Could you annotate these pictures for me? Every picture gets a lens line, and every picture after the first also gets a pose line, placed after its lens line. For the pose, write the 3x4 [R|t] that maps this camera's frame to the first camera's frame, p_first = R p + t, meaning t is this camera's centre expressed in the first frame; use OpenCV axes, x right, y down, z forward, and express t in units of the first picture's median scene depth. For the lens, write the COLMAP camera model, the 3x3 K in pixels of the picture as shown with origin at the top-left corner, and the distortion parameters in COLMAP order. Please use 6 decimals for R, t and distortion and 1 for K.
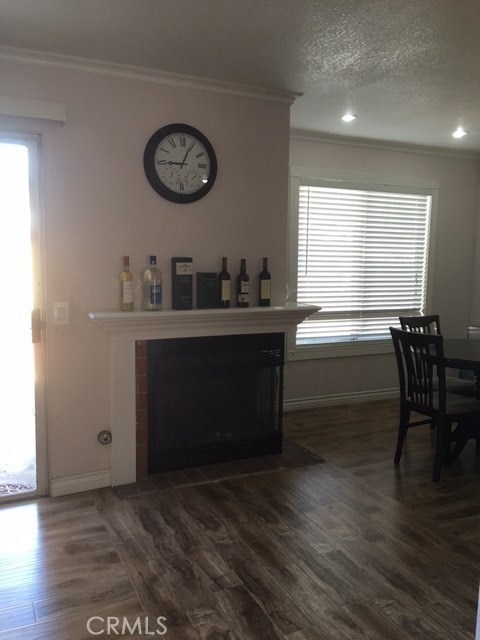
lens RADIAL K [[542.2, 0, 241.6], [0, 542.2, 319.2], [0, 0, 1]] dist [0.038305, -0.055191]
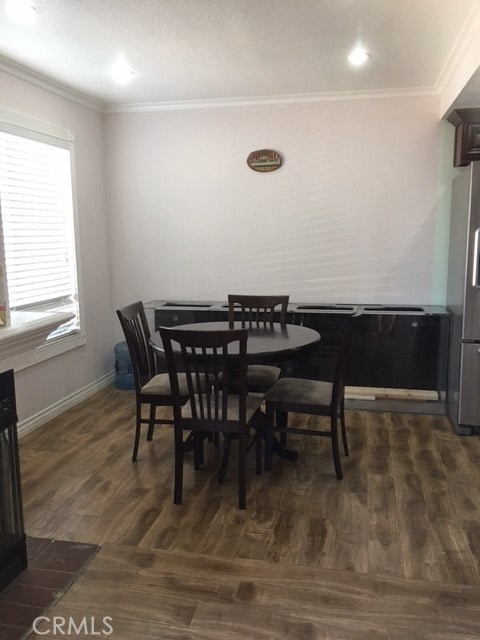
lens RADIAL K [[542.2, 0, 239.1], [0, 542.2, 321.5], [0, 0, 1]] dist [0.038305, -0.055191]
pose [[0.616105, -0.154752, 0.772312, -0.218807], [0.111928, 0.987761, 0.108633, -0.060763], [-0.779671, 0.019514, 0.625886, 0.482297]]
